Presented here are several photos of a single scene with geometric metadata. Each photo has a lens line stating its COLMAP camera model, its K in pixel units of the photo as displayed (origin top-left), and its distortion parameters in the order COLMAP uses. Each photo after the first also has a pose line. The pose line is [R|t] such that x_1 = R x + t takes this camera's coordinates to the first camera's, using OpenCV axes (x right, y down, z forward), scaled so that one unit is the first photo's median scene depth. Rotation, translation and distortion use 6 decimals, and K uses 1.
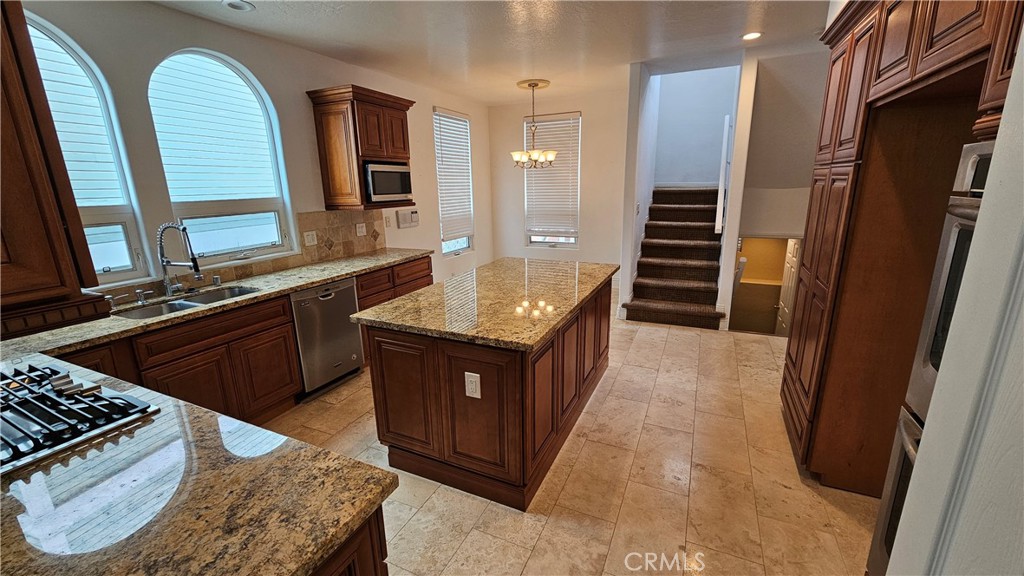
lens RADIAL K [[418.8, 0, 507.1], [0, 418.8, 289.6], [0, 0, 1]] dist [0.000878, 0.000295]
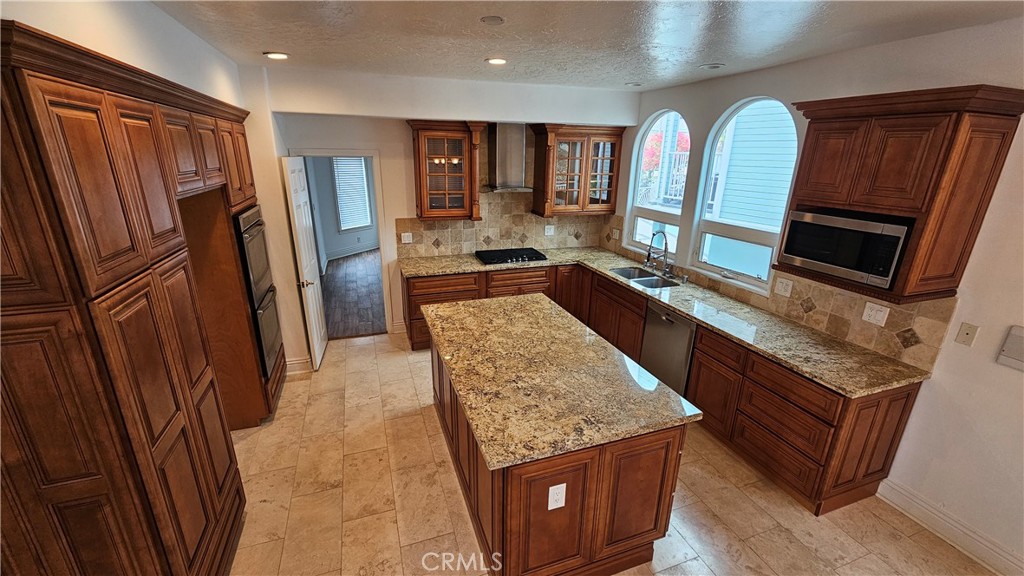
lens RADIAL K [[418.8, 0, 508.6], [0, 418.8, 289.0], [0, 0, 1]] dist [0.000878, 0.000295]
pose [[-0.707300, 0.230410, -0.668310, 0.482115], [-0.170390, 0.861951, 0.477502, -0.423381], [0.686071, 0.451611, -0.570398, 1.091405]]
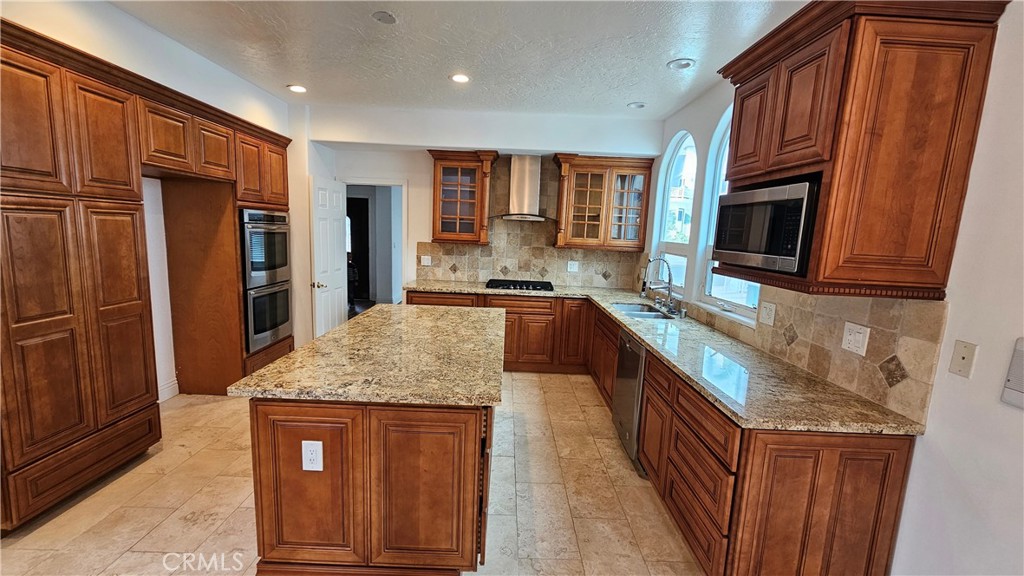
lens RADIAL K [[418.8, 0, 507.2], [0, 418.8, 289.6], [0, 0, 1]] dist [0.000878, 0.000295]
pose [[-0.903866, 0.044771, -0.425466, 0.165209], [-0.125320, 0.923176, 0.363374, -0.337326], [0.409048, 0.381761, -0.828817, 1.342799]]
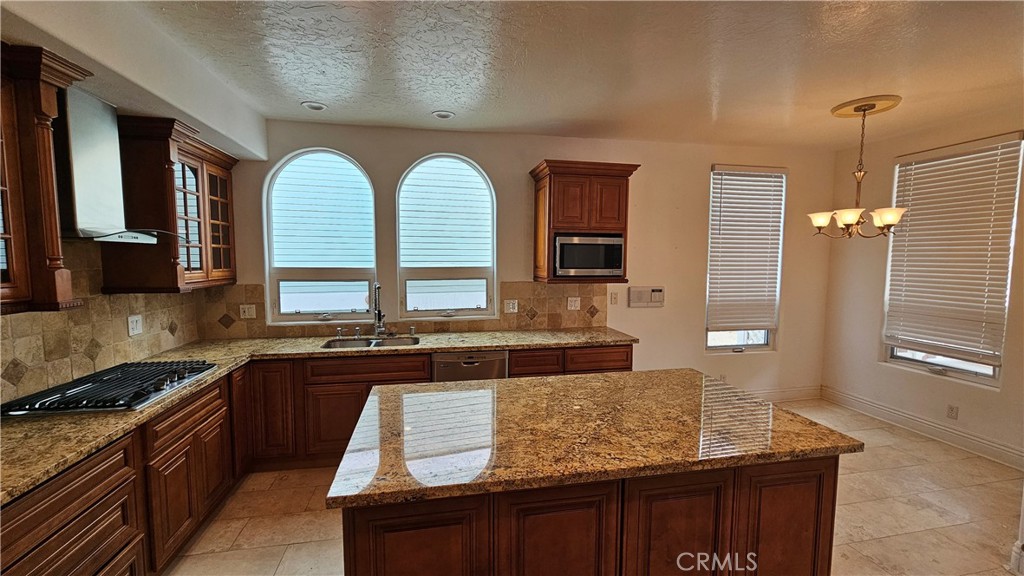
lens RADIAL K [[418.8, 0, 507.7], [0, 418.8, 286.6], [0, 0, 1]] dist [0.000878, 0.000295]
pose [[0.591171, 0.080454, -0.802524, 0.357137], [-0.211543, 0.975645, -0.058022, -0.106800], [0.778310, 0.204069, 0.593792, 0.358934]]
